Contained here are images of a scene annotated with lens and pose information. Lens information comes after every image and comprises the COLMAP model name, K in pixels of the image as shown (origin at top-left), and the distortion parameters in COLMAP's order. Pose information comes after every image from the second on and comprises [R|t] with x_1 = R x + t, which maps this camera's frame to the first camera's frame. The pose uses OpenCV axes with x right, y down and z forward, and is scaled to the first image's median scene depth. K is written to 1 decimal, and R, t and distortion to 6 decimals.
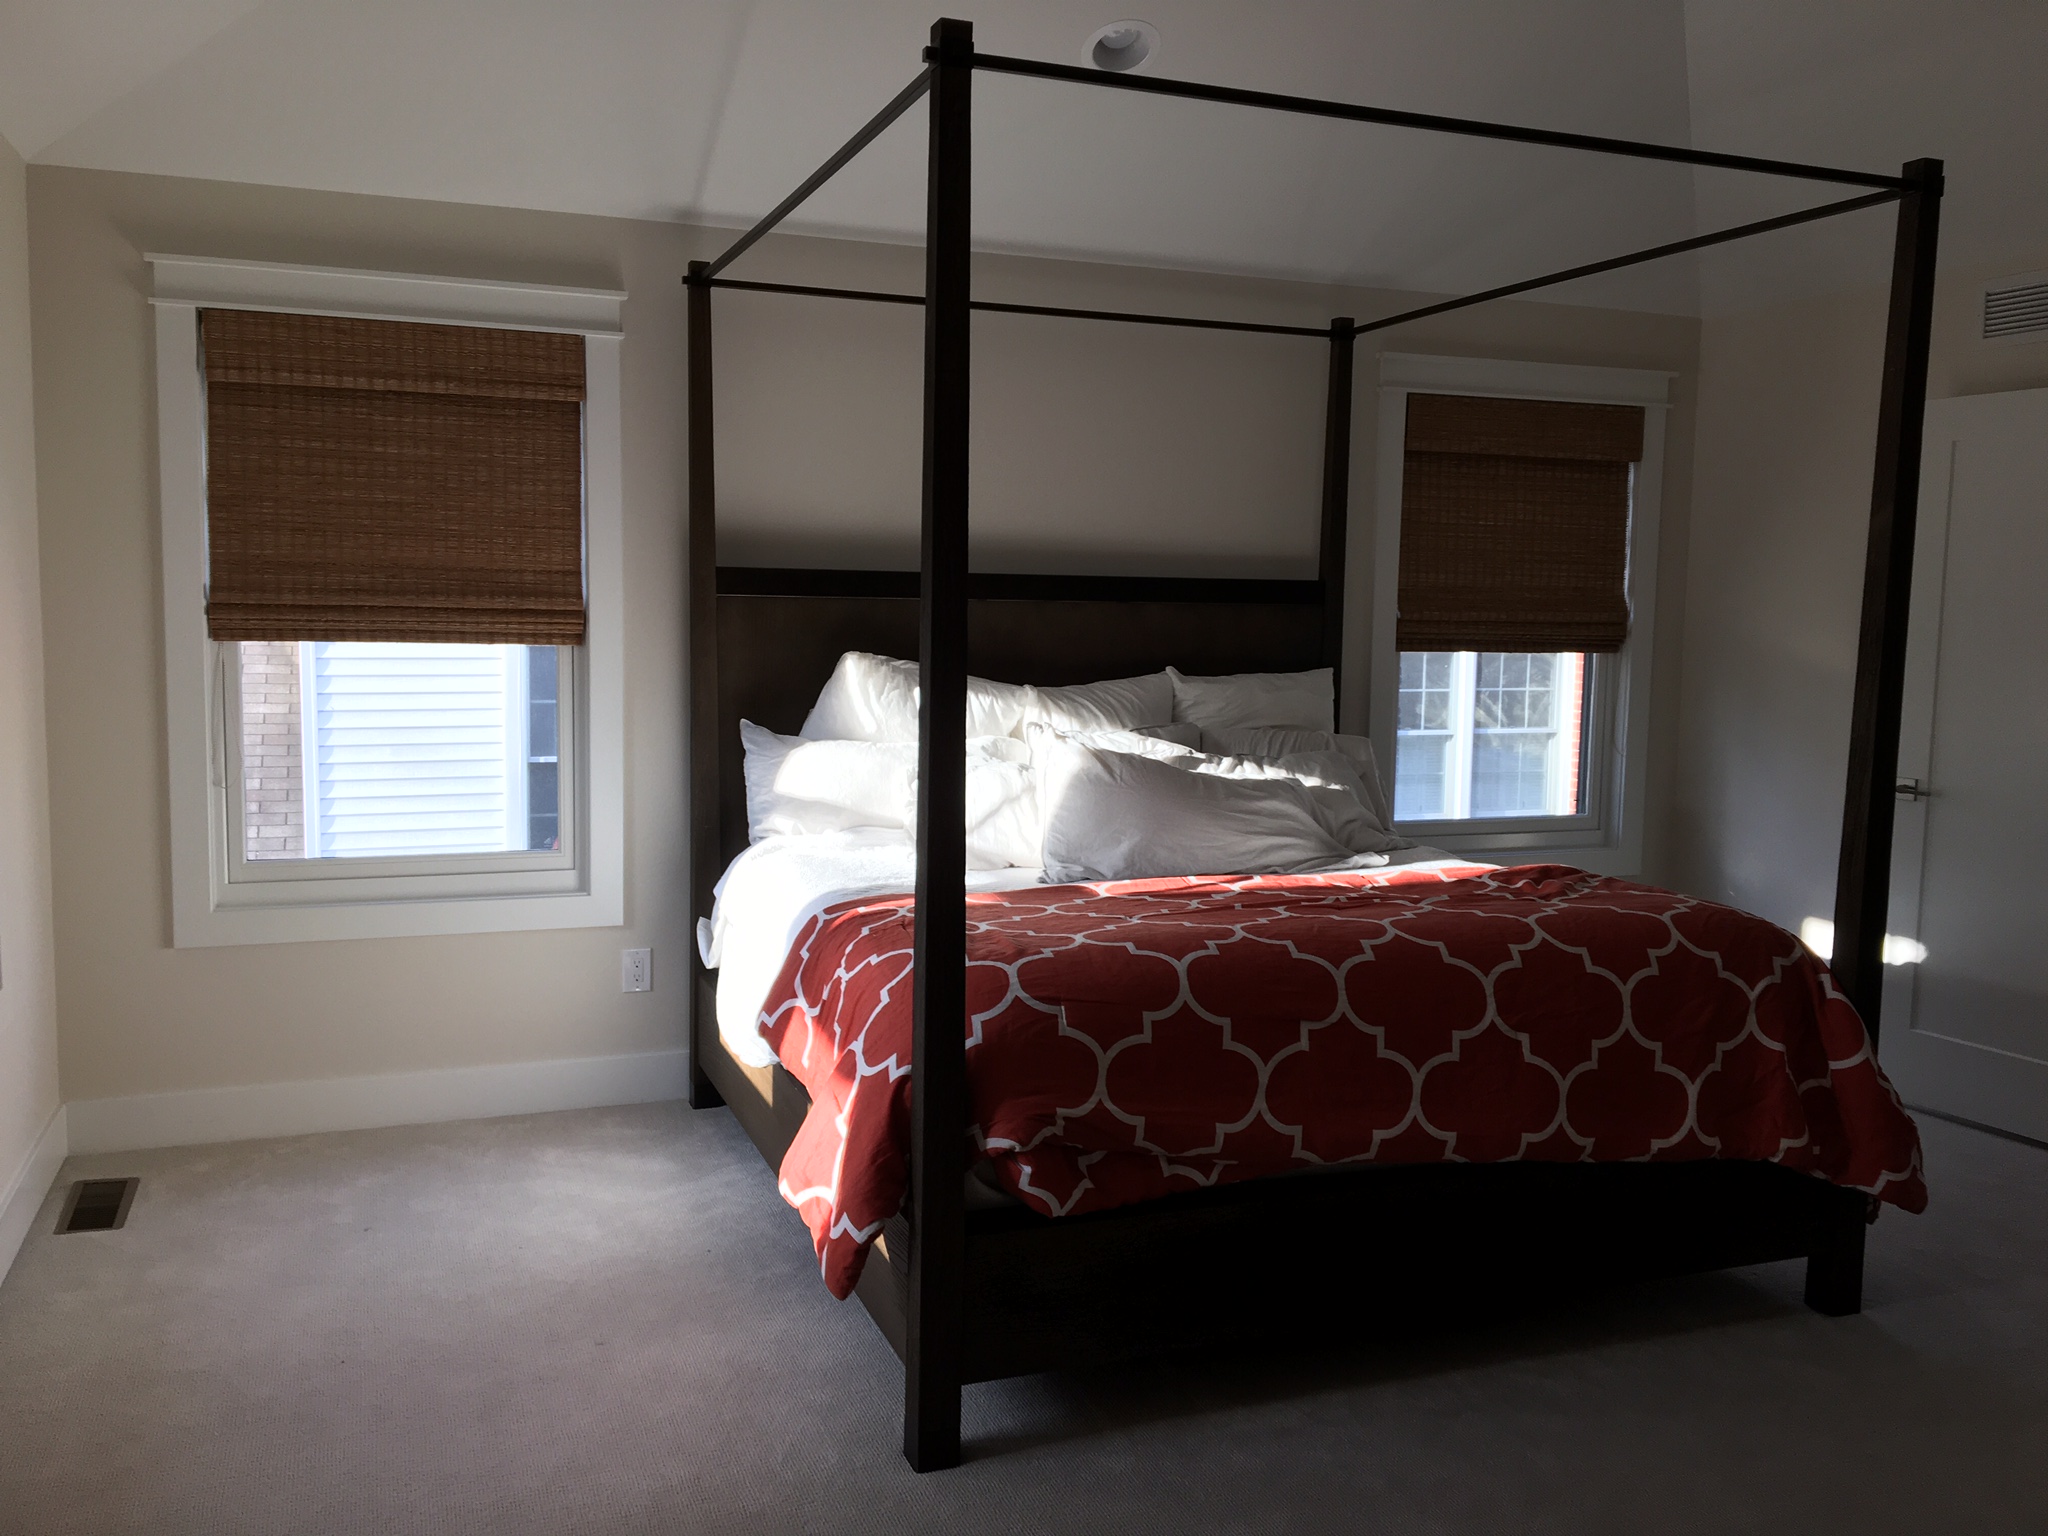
lens RADIAL K [[1730.8, 0, 1025.8], [0, 1730.8, 771.9], [0, 0, 1]] dist [0.085354, -0.022830]
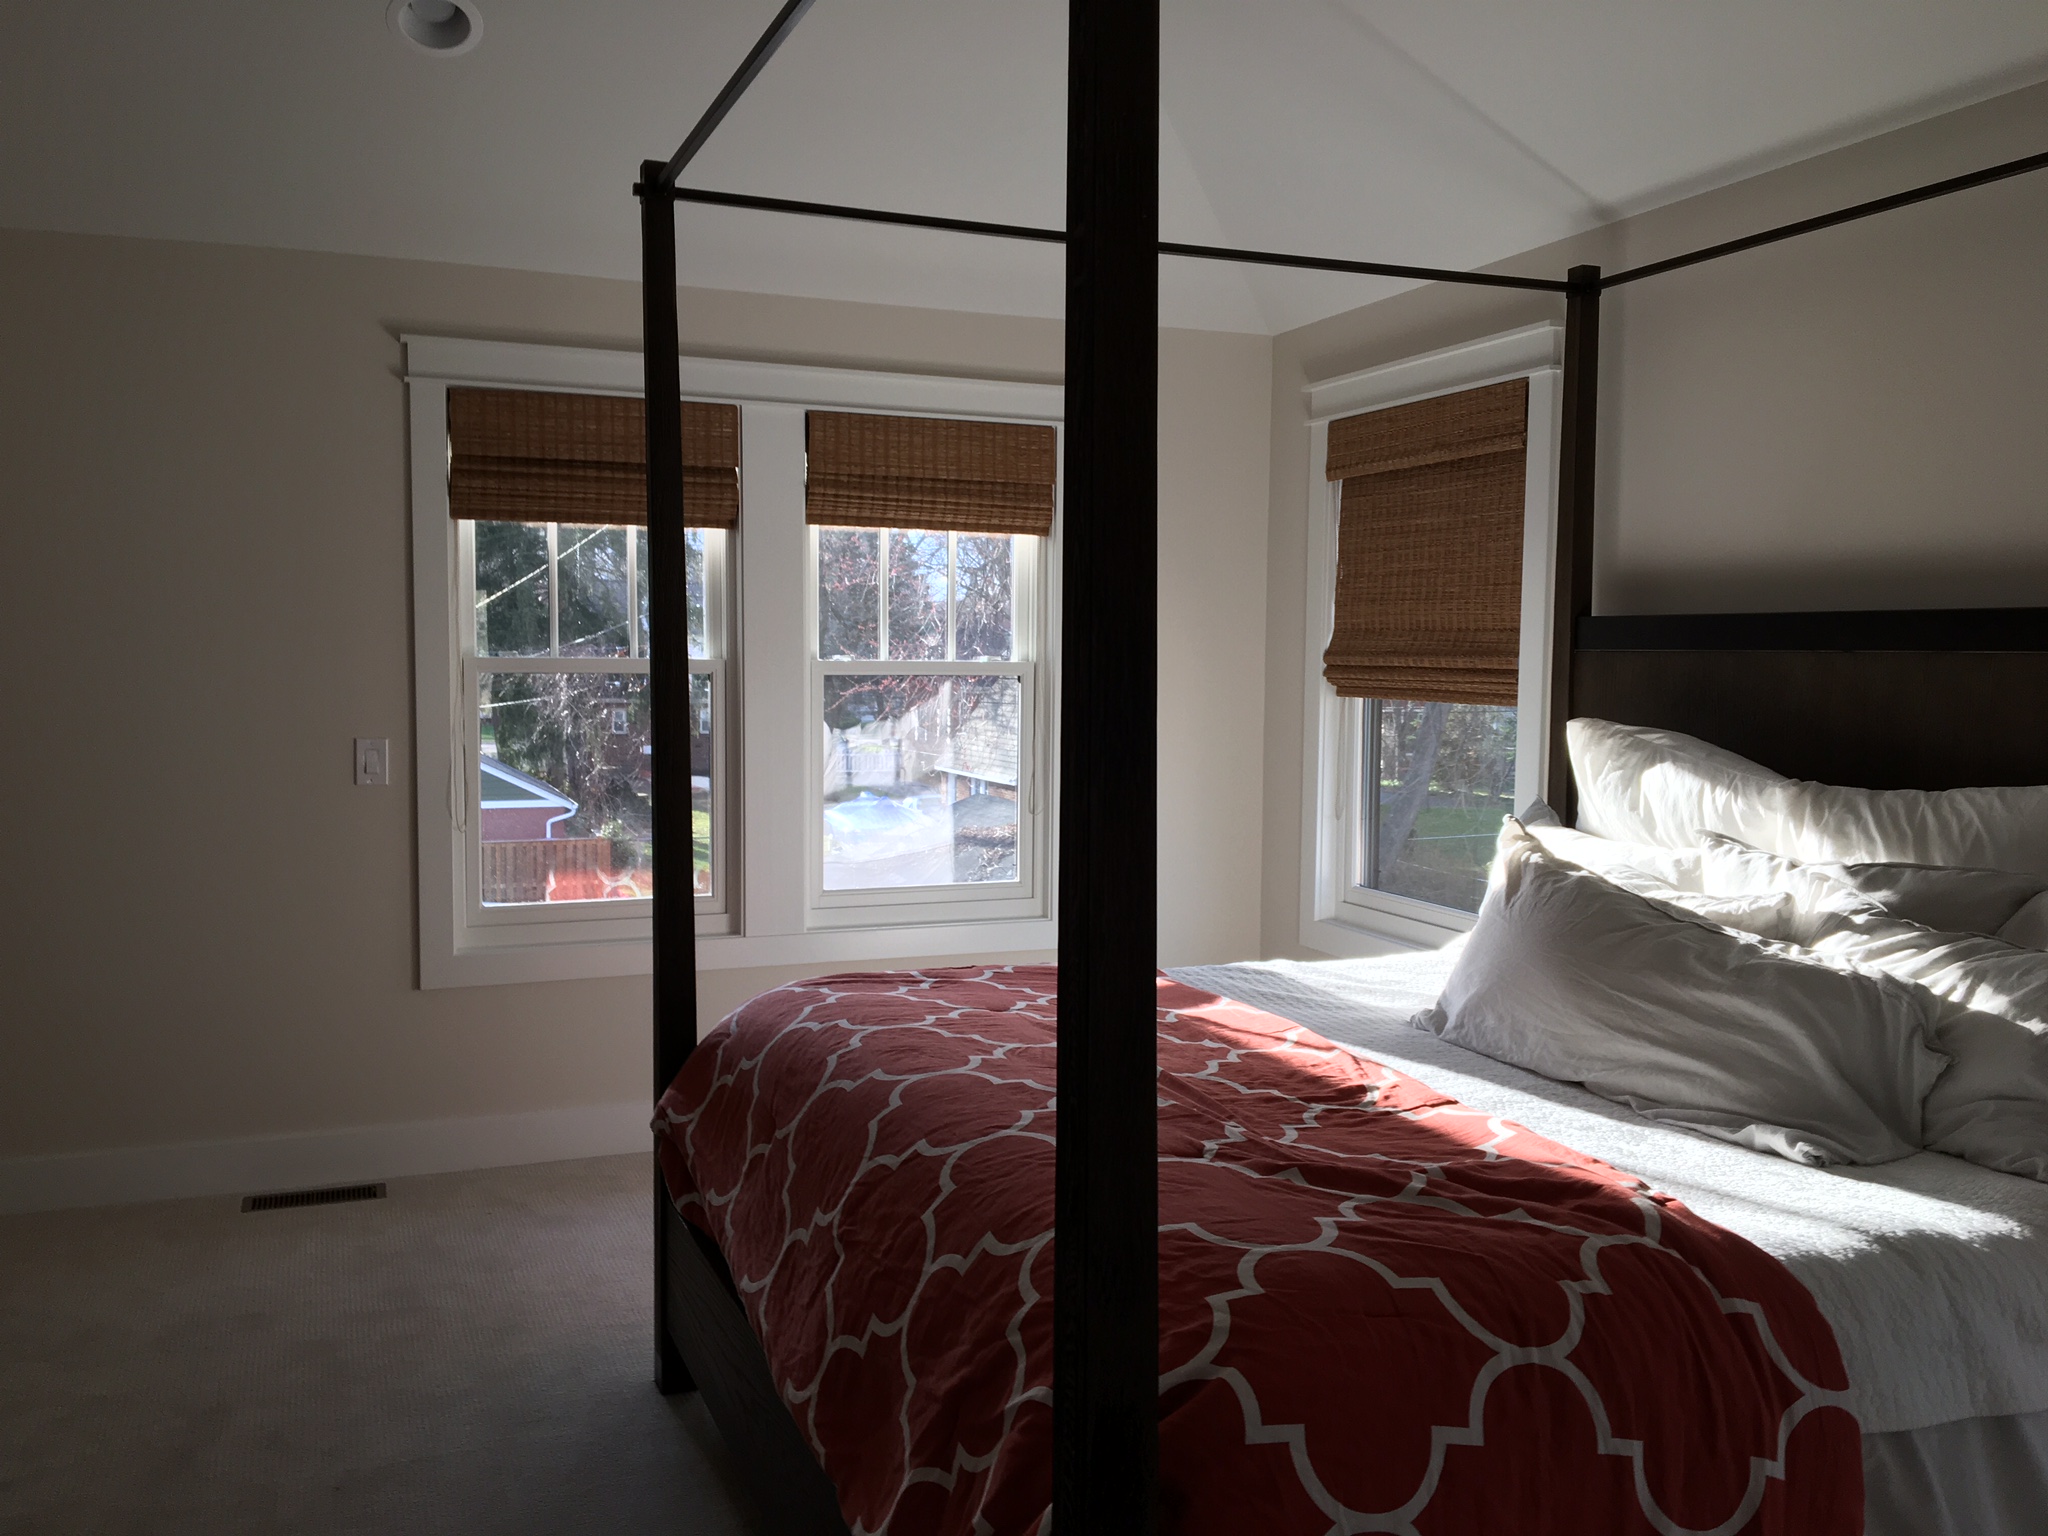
lens RADIAL K [[1730.8, 0, 1027.7], [0, 1730.8, 767.9], [0, 0, 1]] dist [0.085354, -0.022830]
pose [[0.024588, 0.051646, -0.998363, 0.683508], [-0.111572, 0.992567, 0.048598, -0.057484], [0.993452, 0.110194, 0.030167, 0.730223]]
